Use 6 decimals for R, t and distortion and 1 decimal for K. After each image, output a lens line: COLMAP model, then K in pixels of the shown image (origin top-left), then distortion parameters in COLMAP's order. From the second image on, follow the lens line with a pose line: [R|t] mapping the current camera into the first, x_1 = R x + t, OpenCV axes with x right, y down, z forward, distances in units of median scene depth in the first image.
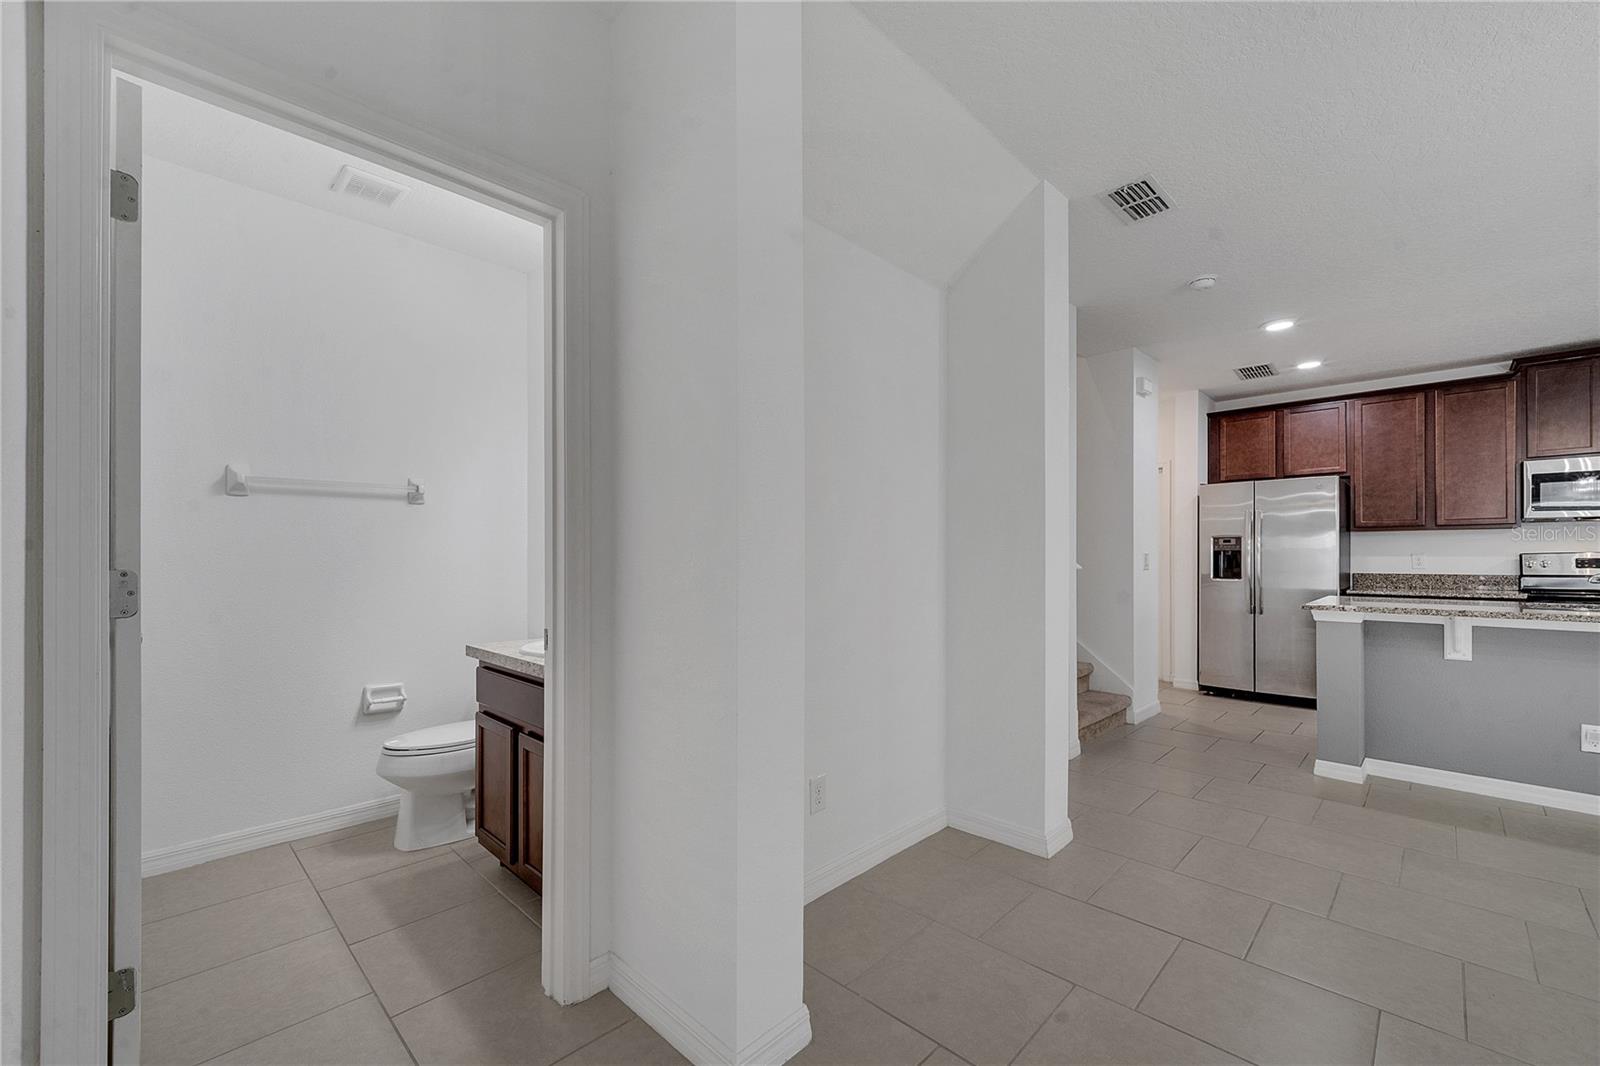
lens RADIAL K [[658.5, 0, 802.4], [0, 658.5, 543.3], [0, 0, 1]] dist [0.001370, 0.000726]
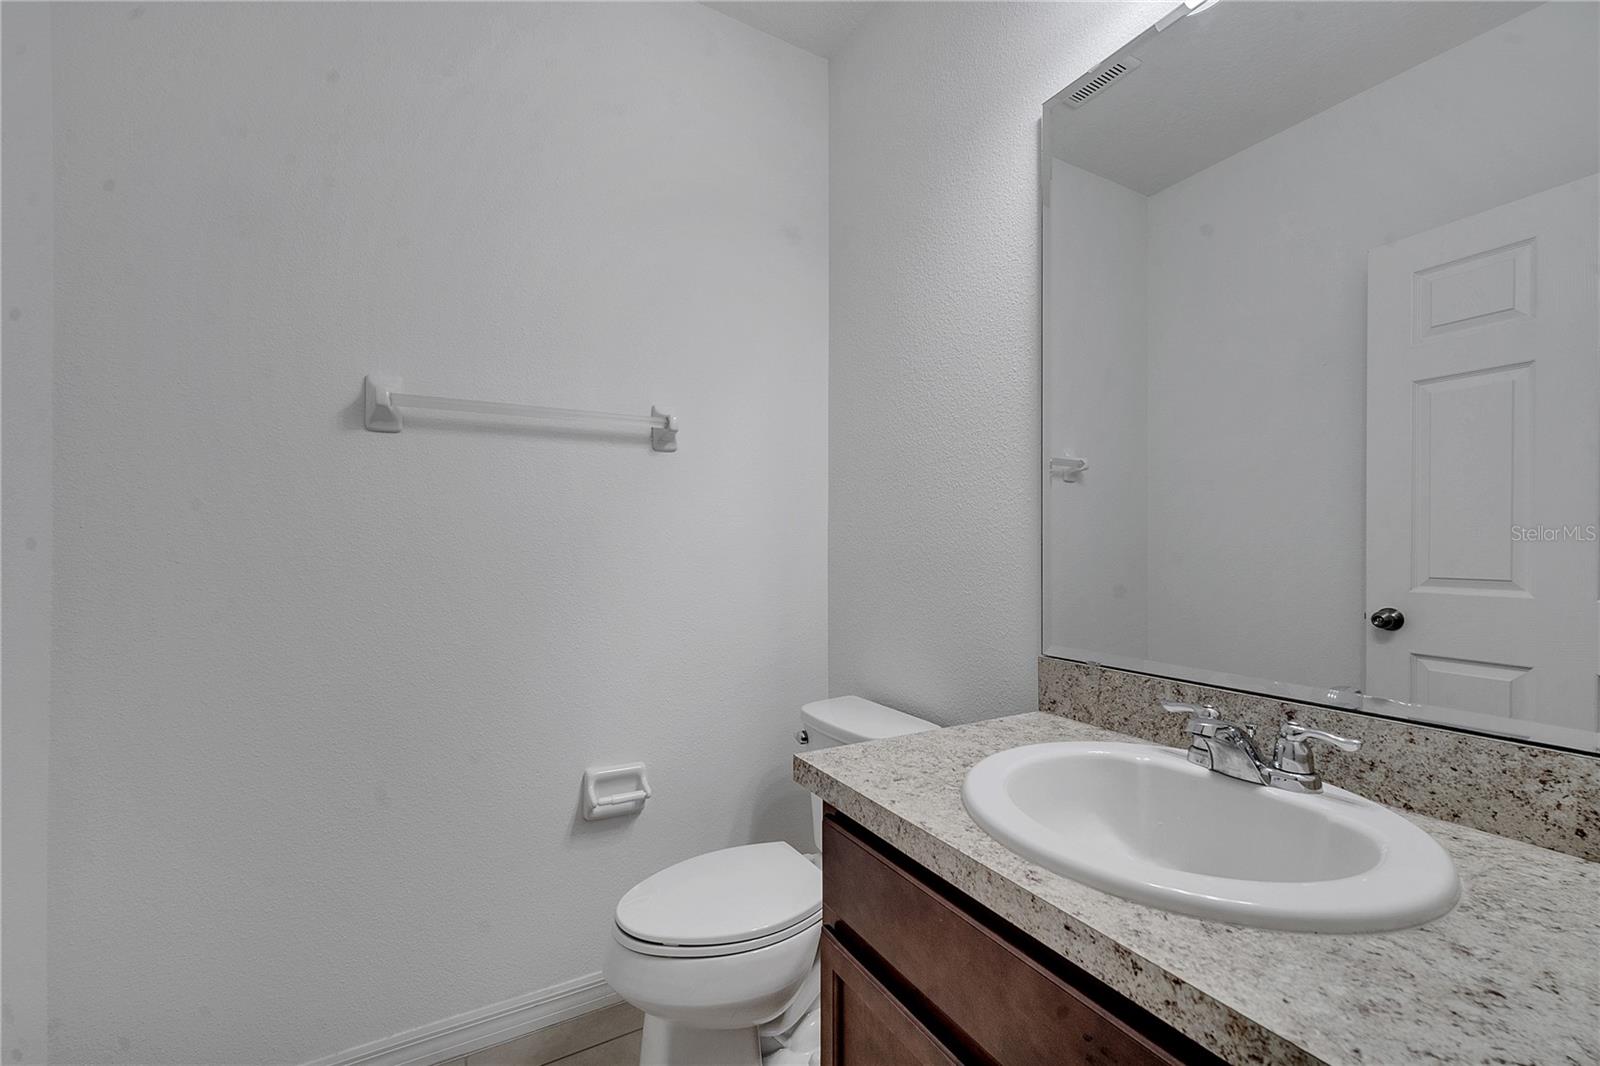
lens RADIAL K [[658.5, 0, 798.6], [0, 658.5, 529.8], [0, 0, 1]] dist [0.001370, 0.000726]
pose [[0.961033, 0.004836, -0.276390, -0.320695], [-0.002451, 0.999957, 0.008977, 0.003382], [0.276422, -0.007950, 0.961004, 0.490734]]
